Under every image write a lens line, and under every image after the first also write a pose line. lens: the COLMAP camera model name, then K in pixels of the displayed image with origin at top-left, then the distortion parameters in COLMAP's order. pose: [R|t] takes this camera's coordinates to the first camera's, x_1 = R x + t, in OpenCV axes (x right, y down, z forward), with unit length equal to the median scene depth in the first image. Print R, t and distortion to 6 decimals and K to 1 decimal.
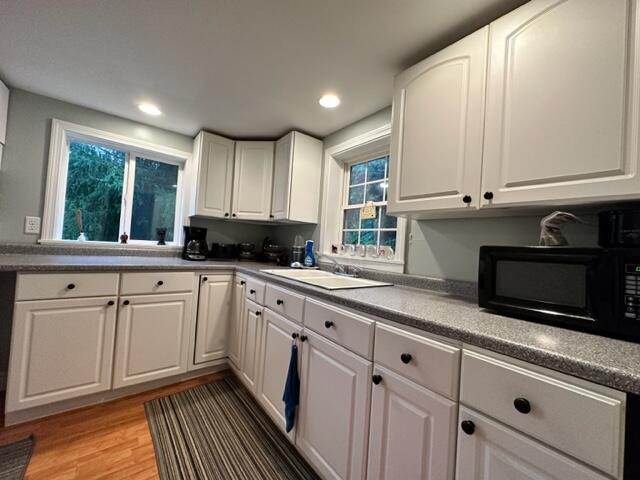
lens RADIAL K [[256.5, 0, 319.9], [0, 256.5, 241.6], [0, 0, 1]] dist [0.009317, 0.000378]
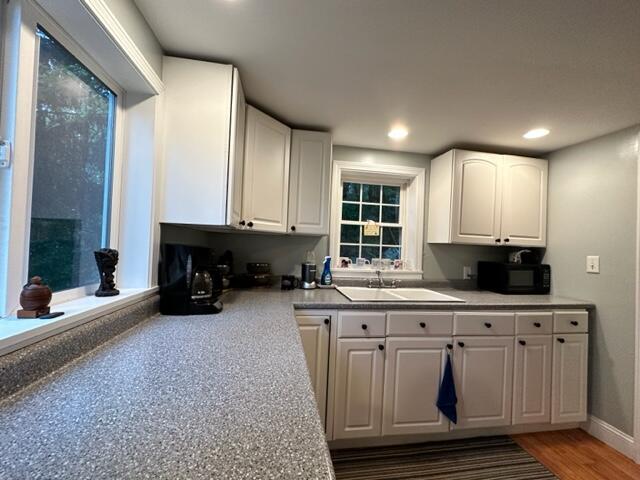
lens RADIAL K [[256.5, 0, 319.6], [0, 256.5, 241.4], [0, 0, 1]] dist [0.009317, 0.000378]
pose [[0.485956, -0.026589, 0.873579, -1.046499], [-0.021972, 0.998850, 0.042625, -0.119768], [-0.873707, -0.039908, 0.484813, 0.706310]]
